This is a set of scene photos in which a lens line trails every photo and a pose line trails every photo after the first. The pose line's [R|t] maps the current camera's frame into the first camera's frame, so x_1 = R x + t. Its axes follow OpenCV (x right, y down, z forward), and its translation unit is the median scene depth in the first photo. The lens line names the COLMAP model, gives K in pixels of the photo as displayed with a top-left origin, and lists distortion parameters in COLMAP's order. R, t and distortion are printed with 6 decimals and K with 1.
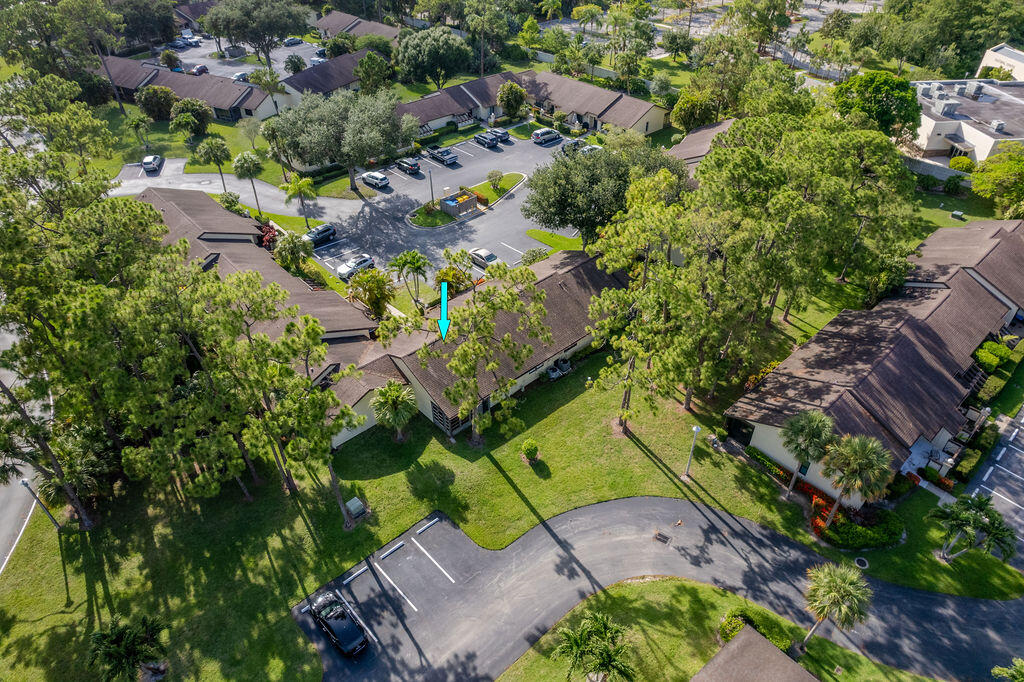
lens RADIAL K [[657.5, 0, 512.0], [0, 657.5, 341.0], [0, 0, 1]] dist [-0.041148, 0.004536]
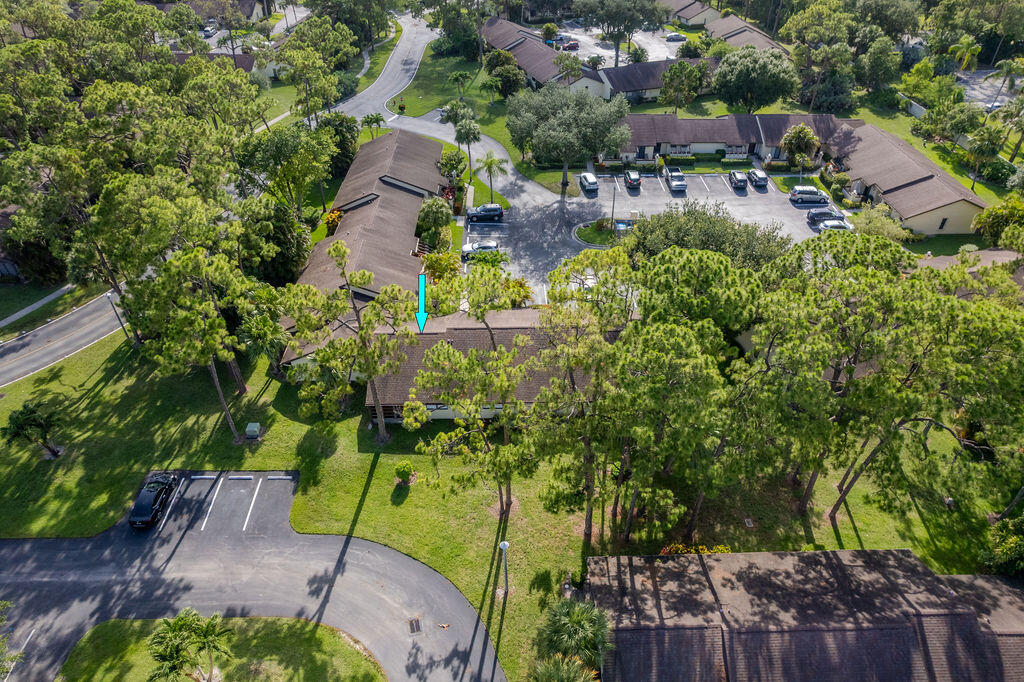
lens RADIAL K [[657.5, 0, 512.0], [0, 657.5, 341.0], [0, 0, 1]] dist [-0.041148, 0.004536]
pose [[0.746131, 0.413327, -0.521967, 0.588826], [-0.410530, 0.902809, 0.128067, -0.202463], [0.524170, 0.118728, 0.843297, 0.254384]]
